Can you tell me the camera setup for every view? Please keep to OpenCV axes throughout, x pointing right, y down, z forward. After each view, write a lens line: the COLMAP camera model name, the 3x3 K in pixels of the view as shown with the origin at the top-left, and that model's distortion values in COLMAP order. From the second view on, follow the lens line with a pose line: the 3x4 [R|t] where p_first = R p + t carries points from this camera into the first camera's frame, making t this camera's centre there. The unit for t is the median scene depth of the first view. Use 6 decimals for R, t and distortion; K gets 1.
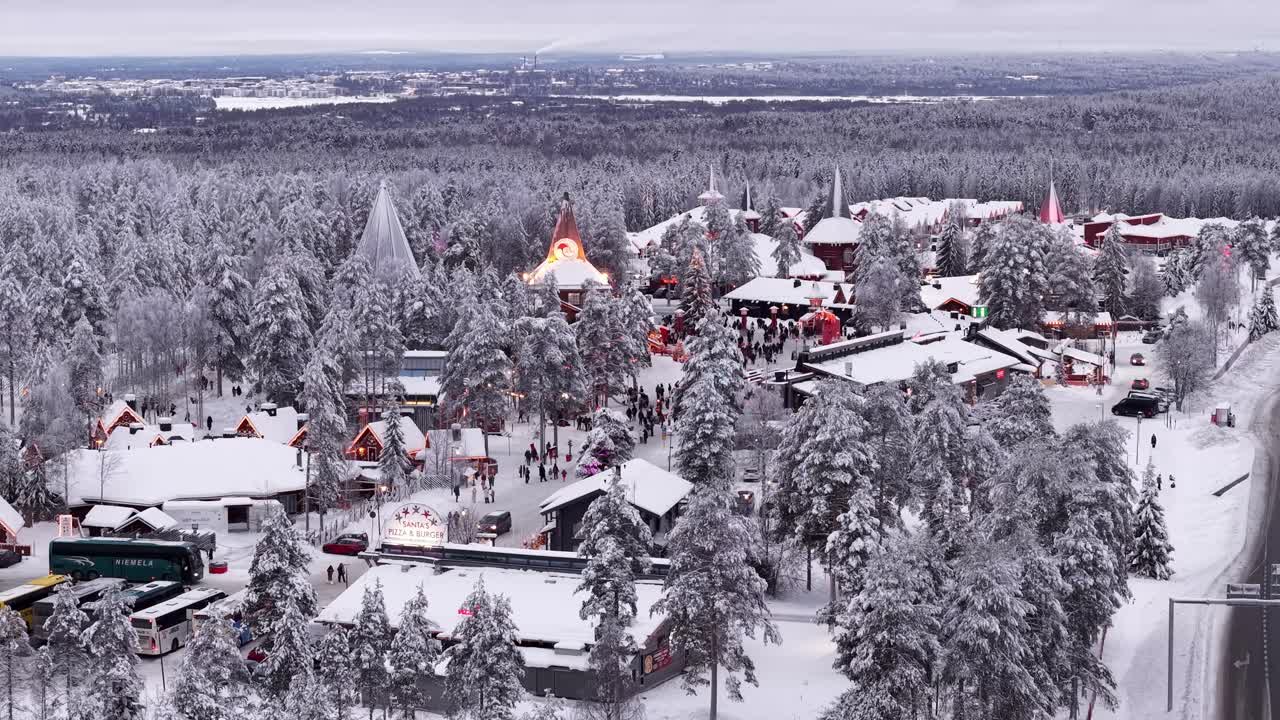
lens RADIAL K [[2967.4, 0, 640.0], [0, 2967.4, 360.0], [0, 0, 1]] dist [-0.164571, 0.363672]
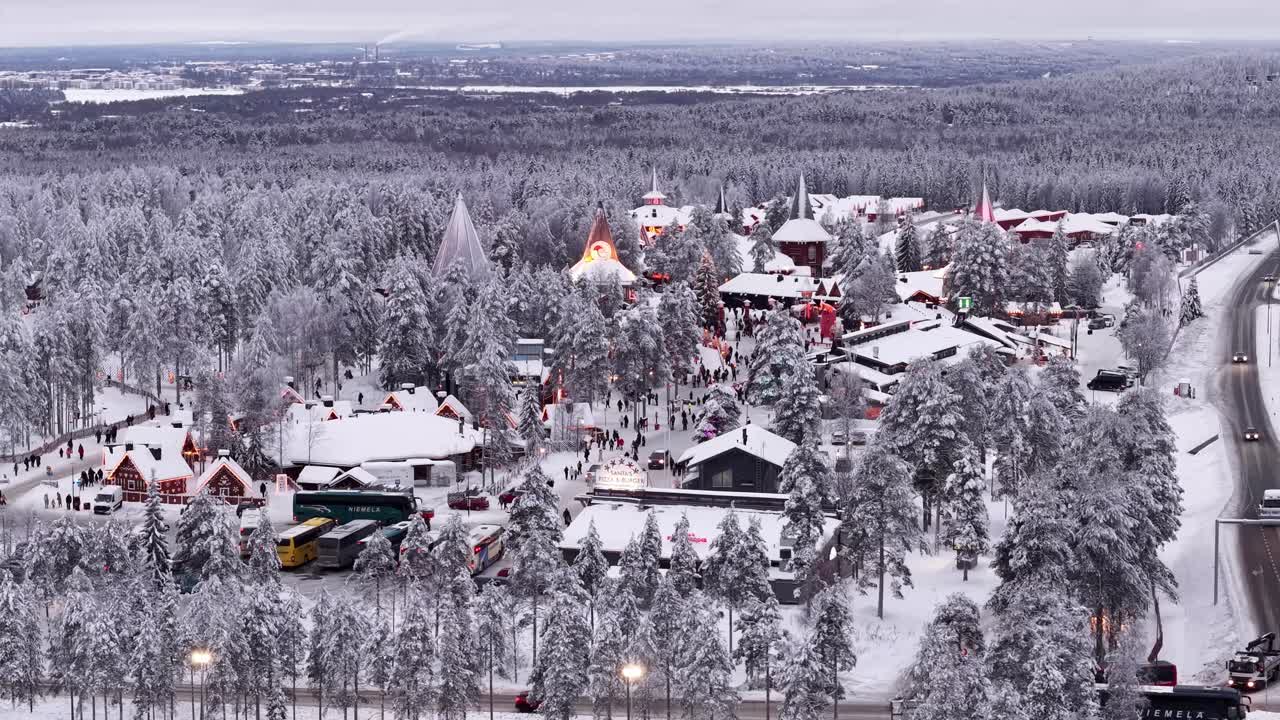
lens RADIAL K [[2967.4, 0, 640.0], [0, 2967.4, 360.0], [0, 0, 1]] dist [-0.164571, 0.363672]
pose [[0.998413, -0.006630, 0.055921, -0.084403], [0.006411, 0.999971, 0.004080, 0.000731], [-0.055946, -0.003715, 0.998427, -0.173583]]
